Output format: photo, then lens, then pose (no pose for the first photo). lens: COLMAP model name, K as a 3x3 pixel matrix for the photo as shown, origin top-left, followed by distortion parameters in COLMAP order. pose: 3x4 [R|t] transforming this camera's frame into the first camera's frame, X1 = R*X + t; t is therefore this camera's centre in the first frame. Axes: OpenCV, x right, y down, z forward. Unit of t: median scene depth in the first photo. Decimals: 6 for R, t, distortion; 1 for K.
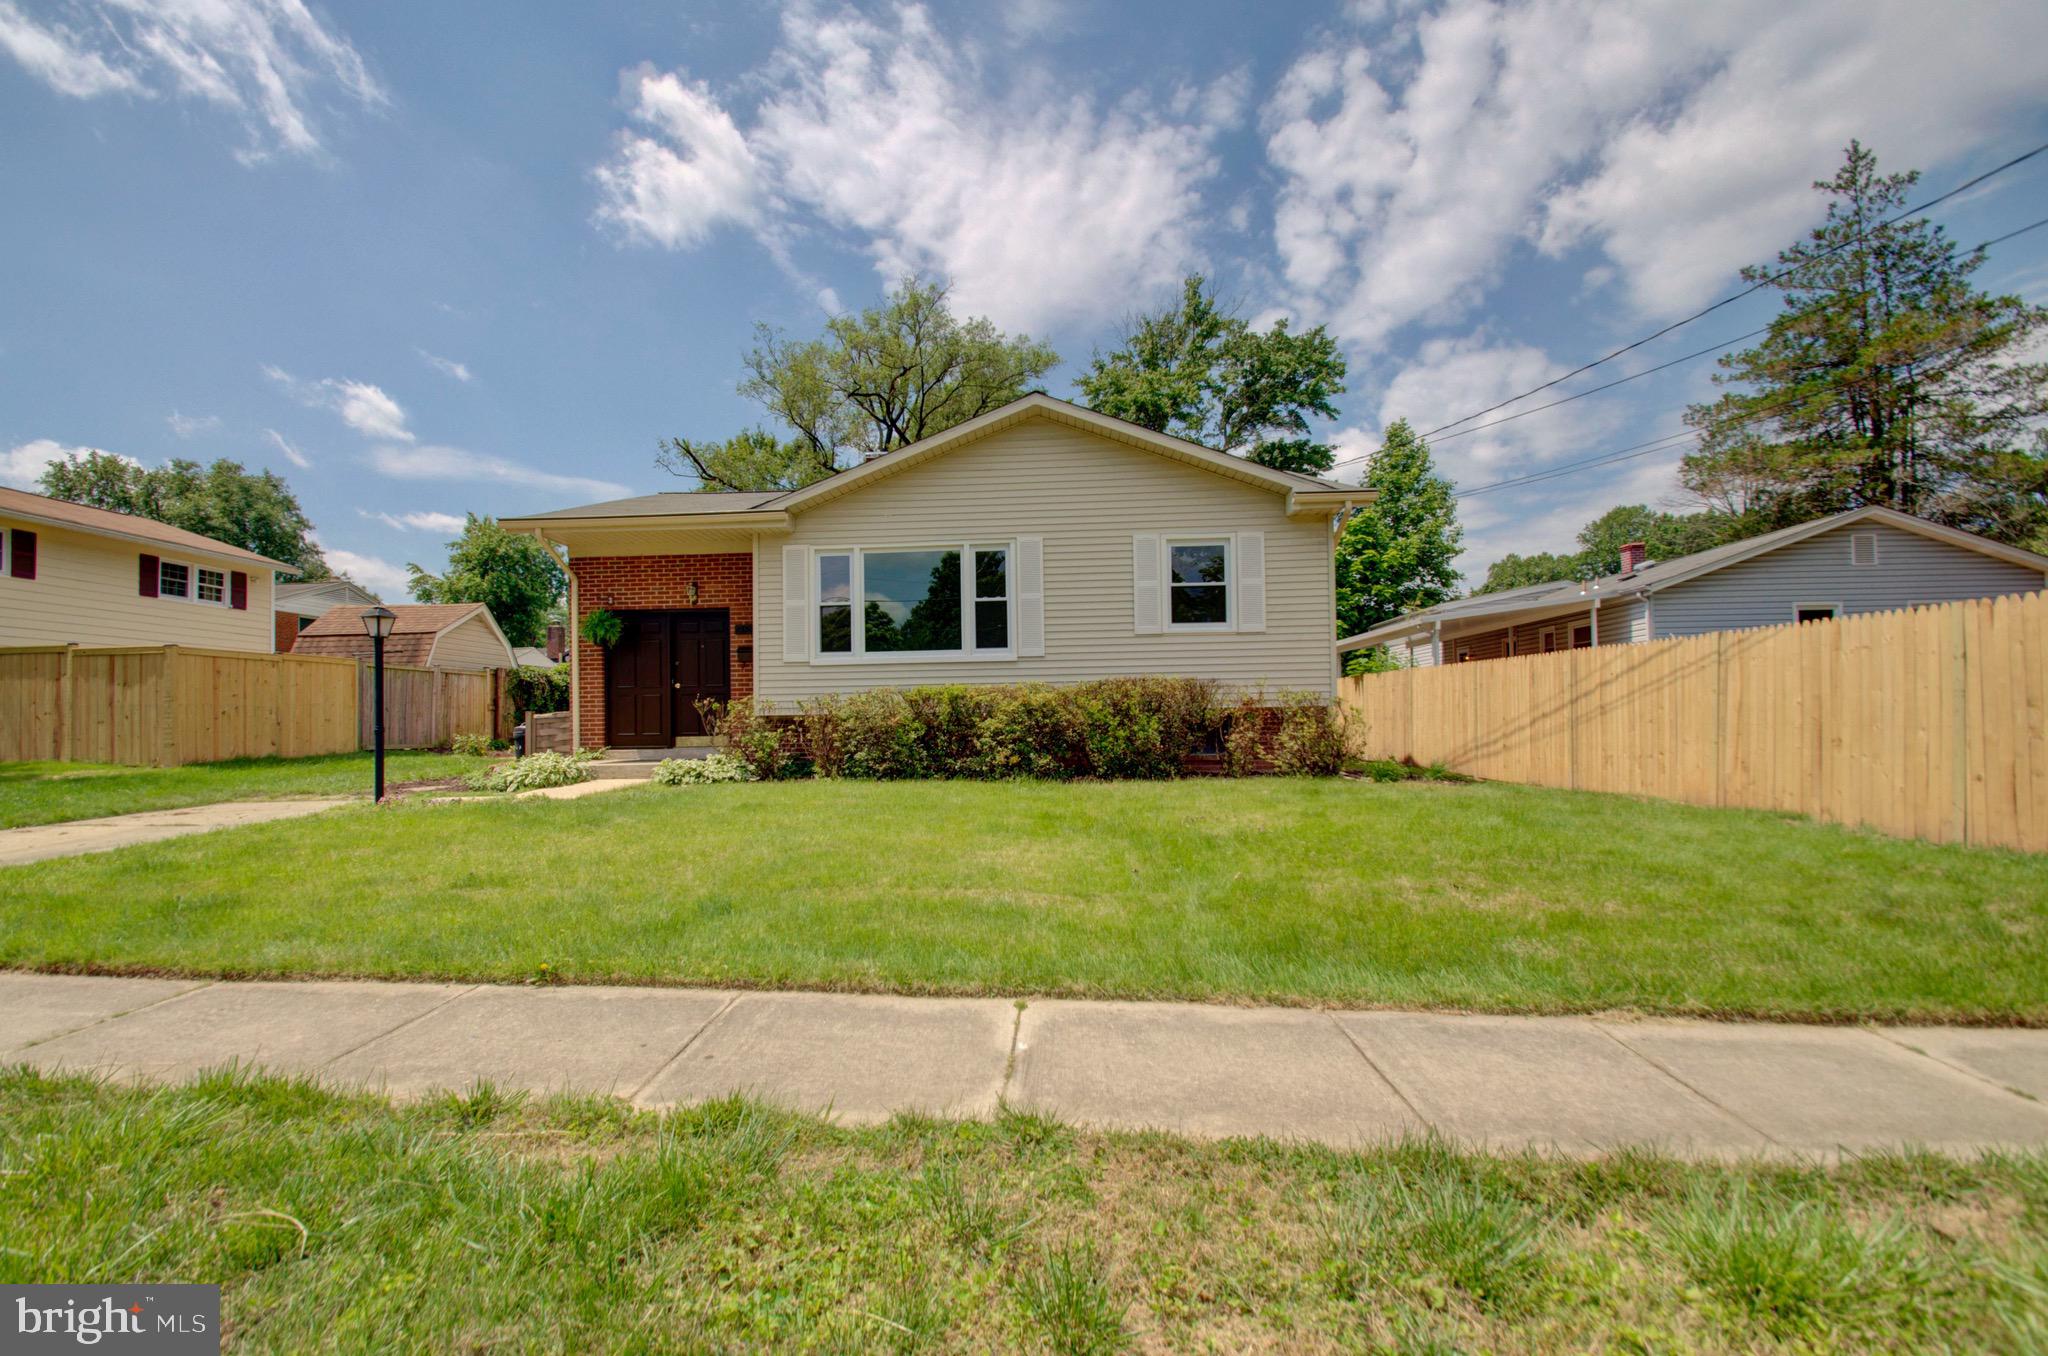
lens RADIAL K [[972.4, 0, 1024.0], [0, 972.4, 678.0], [0, 0, 1]] dist [-0.012122, -0.001157]
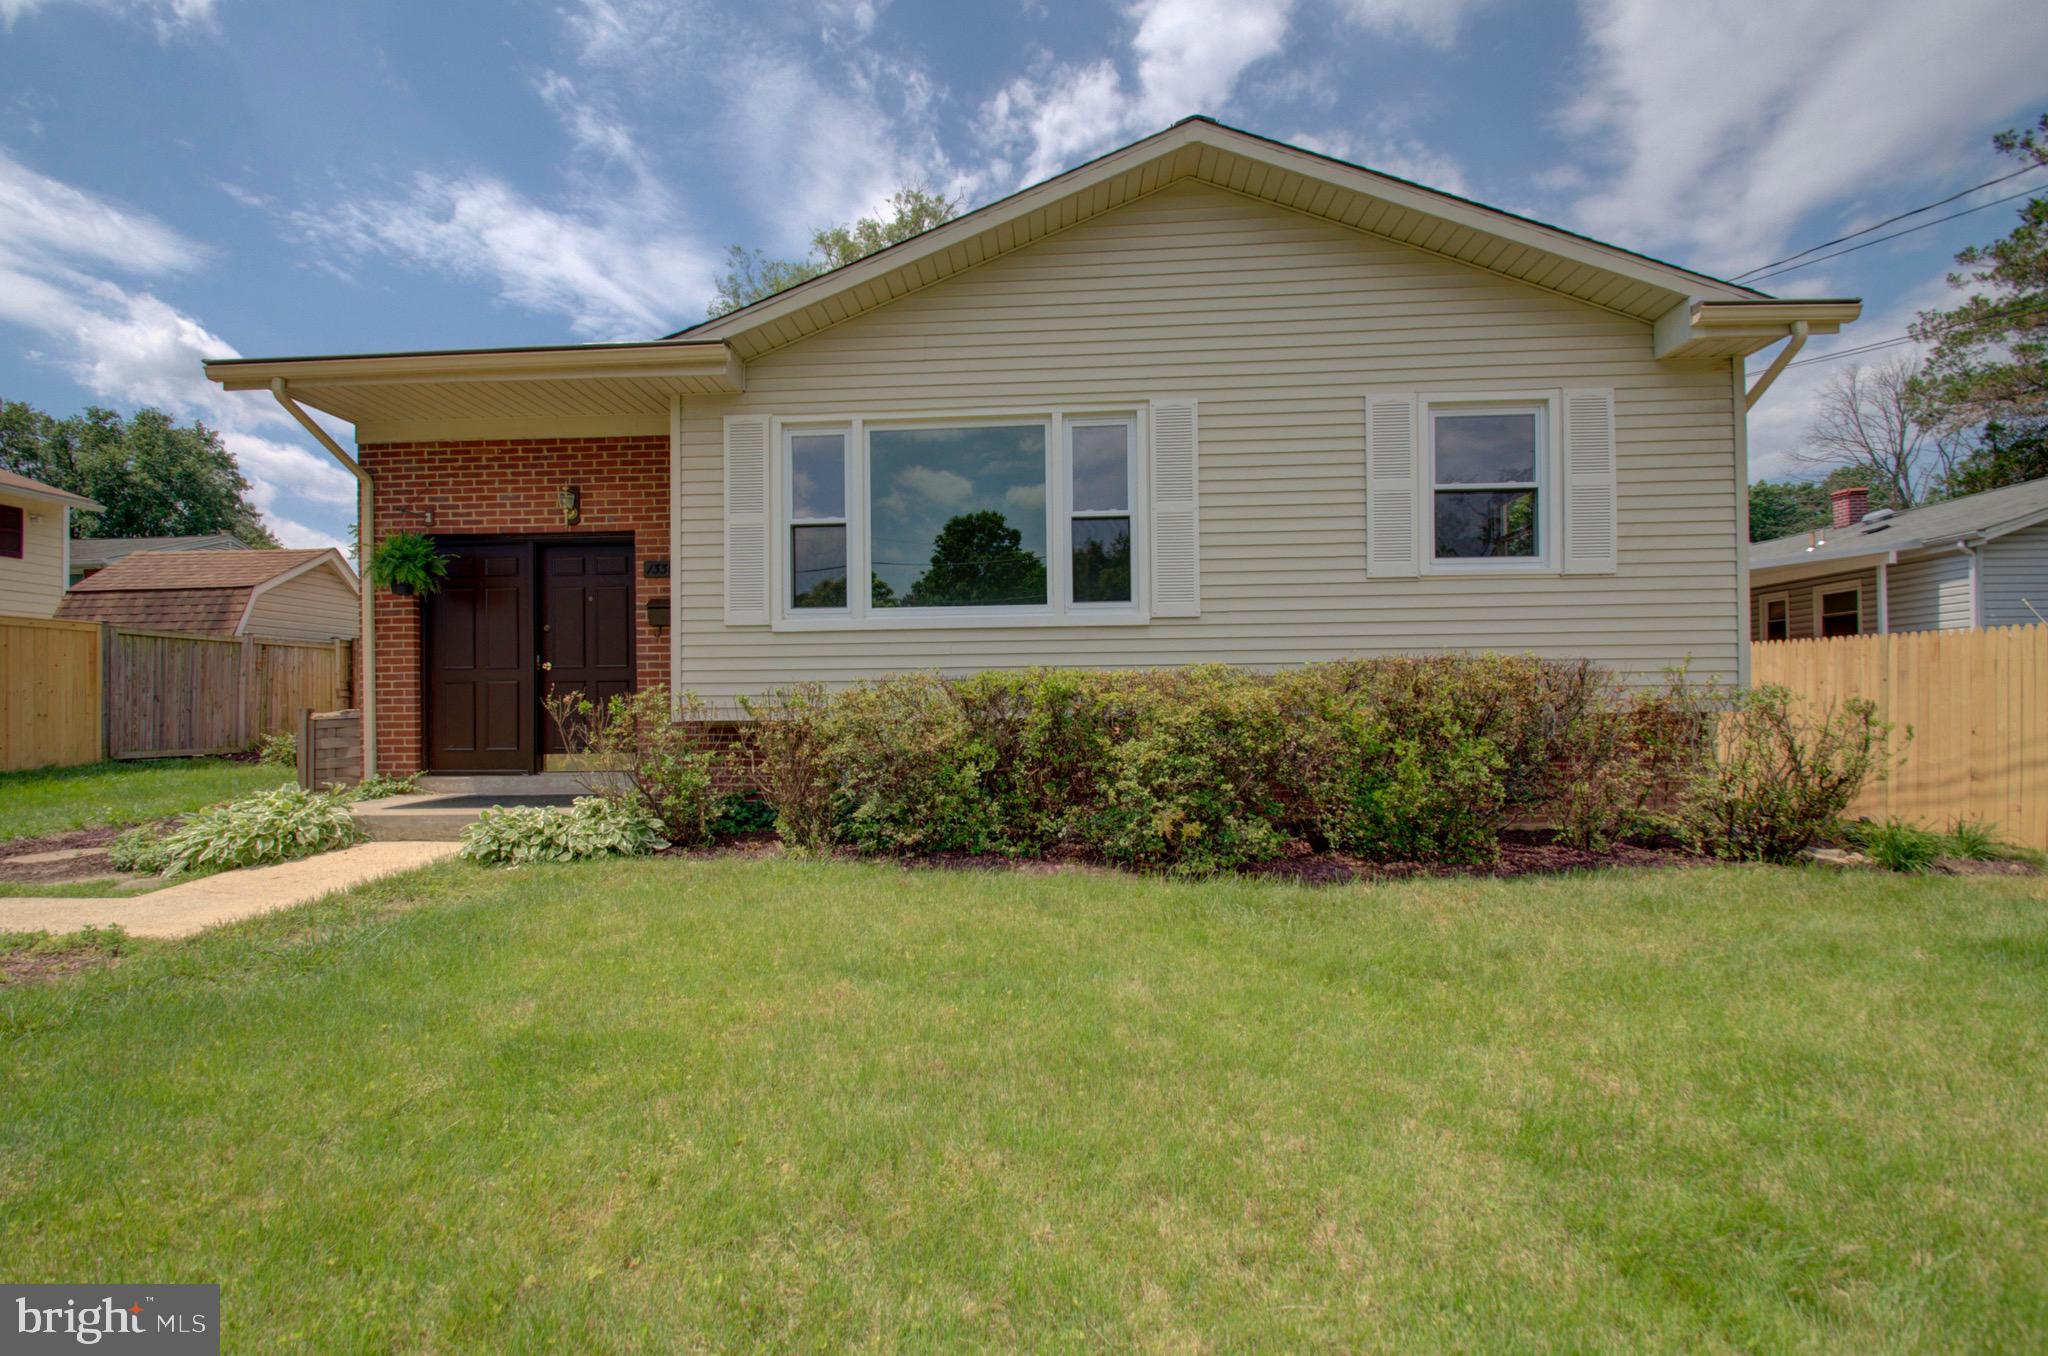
lens RADIAL K [[972.4, 0, 1024.0], [0, 972.4, 678.0], [0, 0, 1]] dist [-0.012122, -0.001157]
pose [[0.999965, 0.005611, 0.006150, -0.080495], [-0.005741, 0.999754, 0.021421, 0.000856], [-0.006028, -0.021456, 0.999752, 0.448777]]
